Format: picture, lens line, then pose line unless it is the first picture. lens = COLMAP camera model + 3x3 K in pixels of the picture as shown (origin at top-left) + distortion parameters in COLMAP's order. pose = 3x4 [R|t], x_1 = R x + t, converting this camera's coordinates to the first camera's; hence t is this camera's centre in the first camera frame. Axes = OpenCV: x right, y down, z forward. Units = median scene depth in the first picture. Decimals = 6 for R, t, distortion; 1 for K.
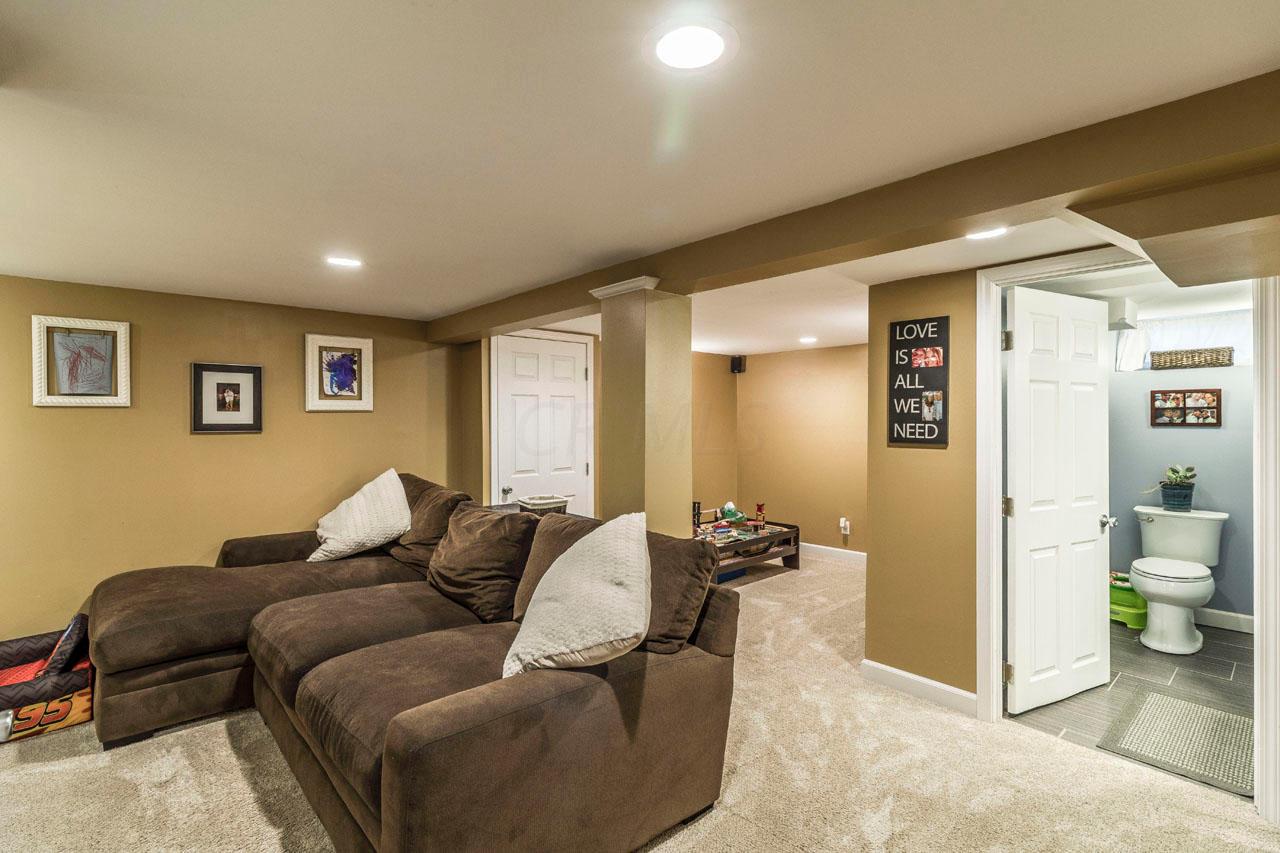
lens RADIAL K [[596.0, 0, 642.5], [0, 596.0, 422.2], [0, 0, 1]] dist [0.000551, -0.000425]
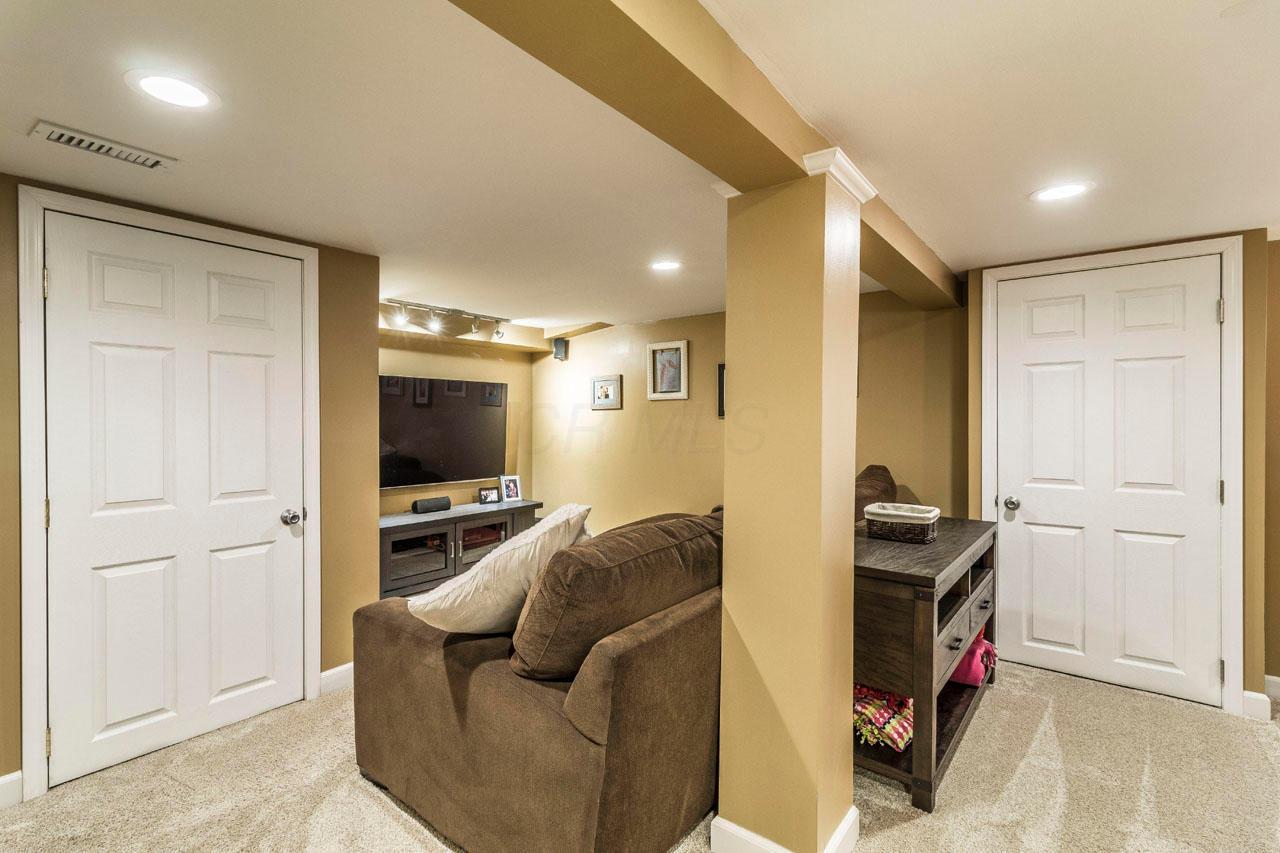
lens RADIAL K [[596.0, 0, 627.9], [0, 596.0, 427.2], [0, 0, 1]] dist [0.000551, -0.000425]
pose [[0.168662, 0.007849, -0.985643, 0.299969], [-0.006145, 0.999957, 0.006912, 0.018968], [0.985655, 0.004891, 0.168703, 0.355345]]
